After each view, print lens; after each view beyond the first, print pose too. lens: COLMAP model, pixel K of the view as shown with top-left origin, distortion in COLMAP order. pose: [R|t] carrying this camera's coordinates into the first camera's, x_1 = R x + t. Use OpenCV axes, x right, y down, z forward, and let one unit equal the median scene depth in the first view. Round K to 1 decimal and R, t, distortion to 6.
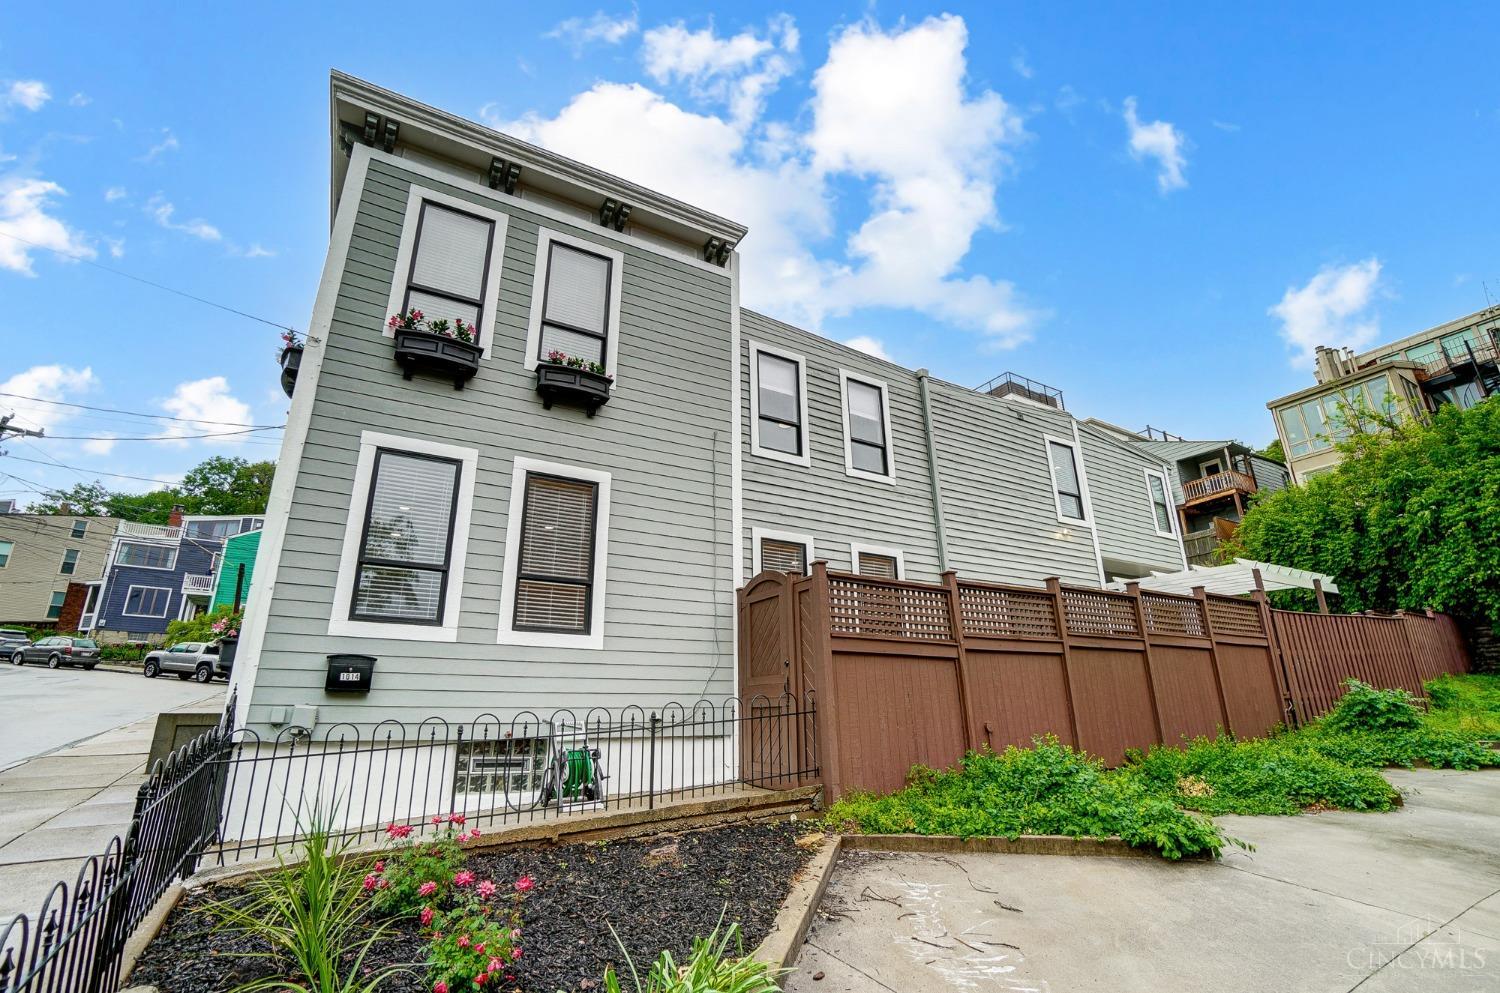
lens RADIAL K [[666.2, 0, 738.2], [0, 666.2, 498.4], [0, 0, 1]] dist [-0.046471, 0.013768]
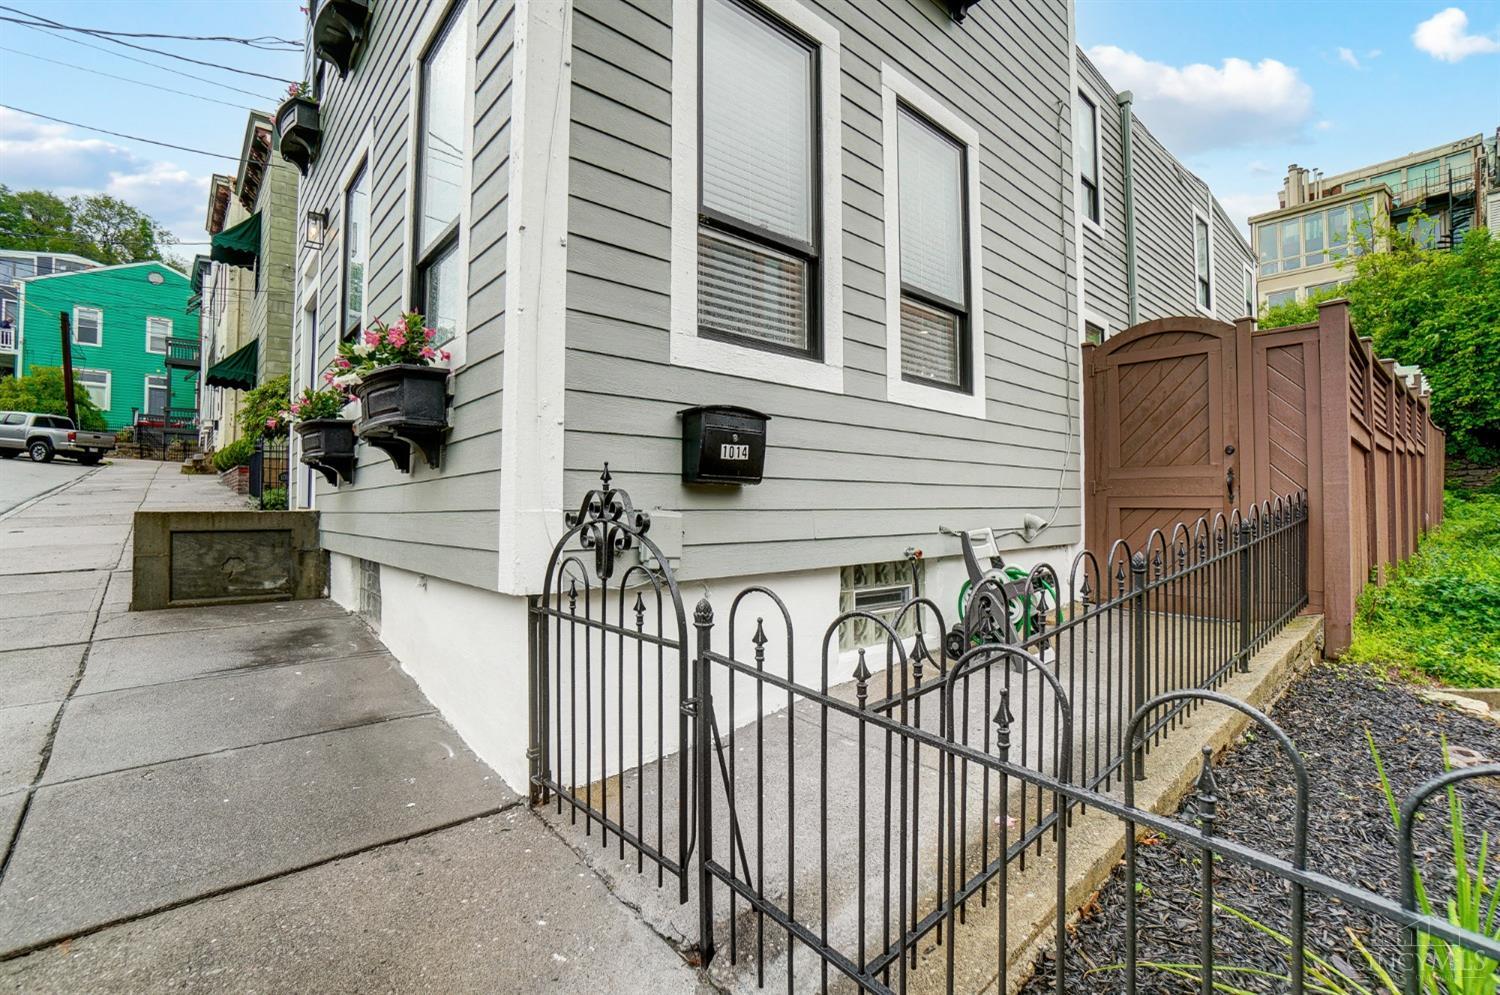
lens RADIAL K [[666.2, 0, 751.9], [0, 666.2, 487.7], [0, 0, 1]] dist [-0.046471, 0.013768]
pose [[0.981094, 0.019361, 0.192562, -0.208836], [-0.074041, 0.956839, 0.281028, 0.049092], [-0.178809, -0.289972, 0.940183, 0.163386]]
